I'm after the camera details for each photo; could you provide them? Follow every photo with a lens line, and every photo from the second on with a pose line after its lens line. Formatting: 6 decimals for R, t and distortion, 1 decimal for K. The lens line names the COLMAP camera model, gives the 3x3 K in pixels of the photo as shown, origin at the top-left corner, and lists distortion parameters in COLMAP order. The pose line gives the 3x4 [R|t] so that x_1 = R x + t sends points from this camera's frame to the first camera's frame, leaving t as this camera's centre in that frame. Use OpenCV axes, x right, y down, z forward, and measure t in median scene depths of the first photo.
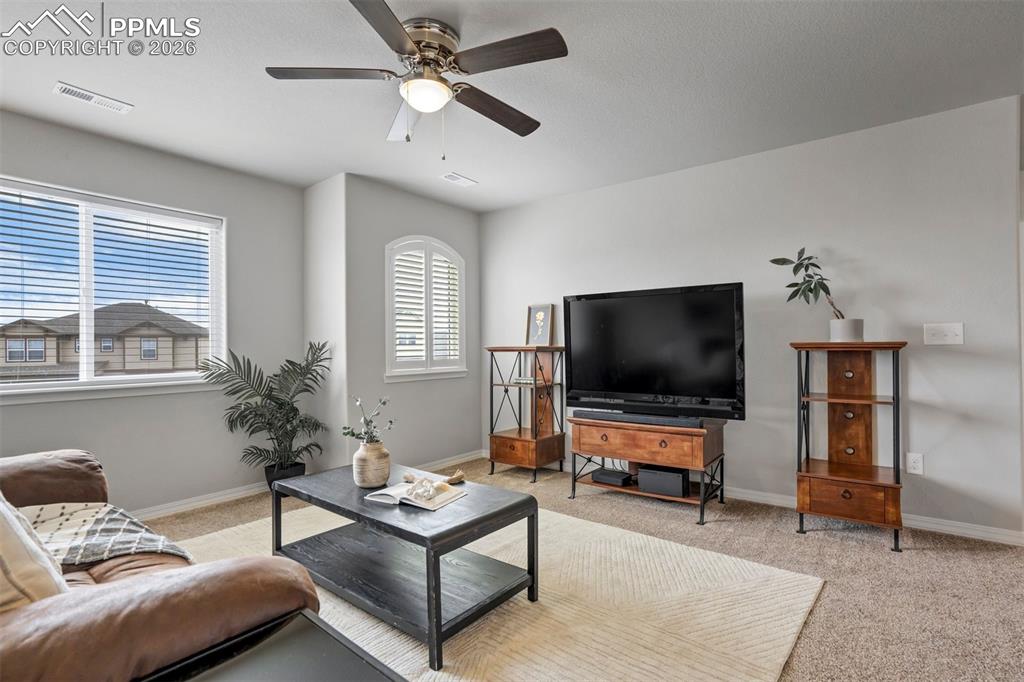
lens RADIAL K [[477.2, 0, 518.8], [0, 477.2, 343.8], [0, 0, 1]] dist [-0.045473, 0.023758]
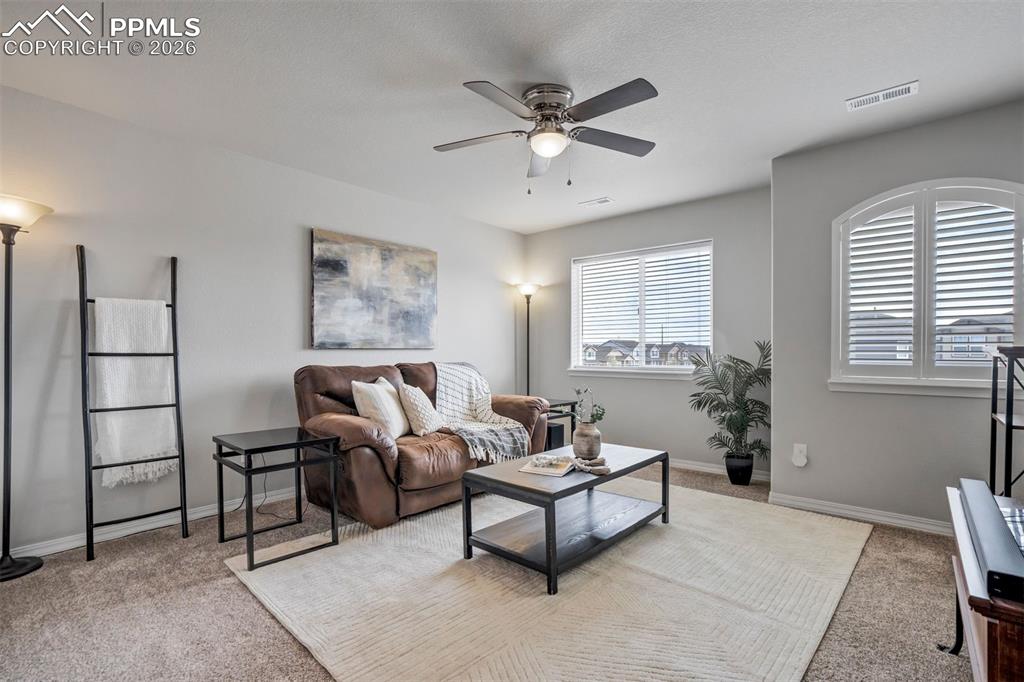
lens RADIAL K [[475.6, 0, 518.5], [0, 475.6, 348.5], [0, 0, 1]] dist [-0.045042, 0.020125]
pose [[-0.047875, 0.007881, -0.998822, 0.647702], [0.008767, 0.999934, 0.007469, -0.000816], [0.998815, -0.008399, -0.047941, 0.598839]]
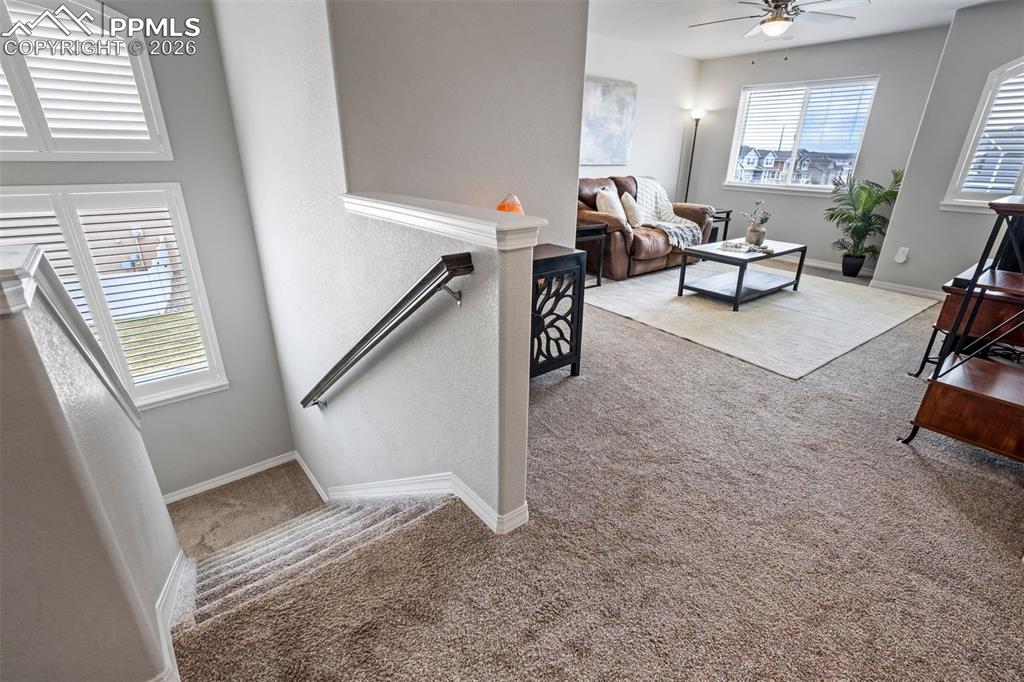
lens RADIAL K [[477.2, 0, 518.8], [0, 477.2, 343.8], [0, 0, 1]] dist [-0.045473, 0.023758]
pose [[-0.224600, 0.374155, -0.899757, 1.284947], [-0.006715, 0.922731, 0.385385, -0.056305], [0.974428, 0.092600, -0.204733, 0.319187]]
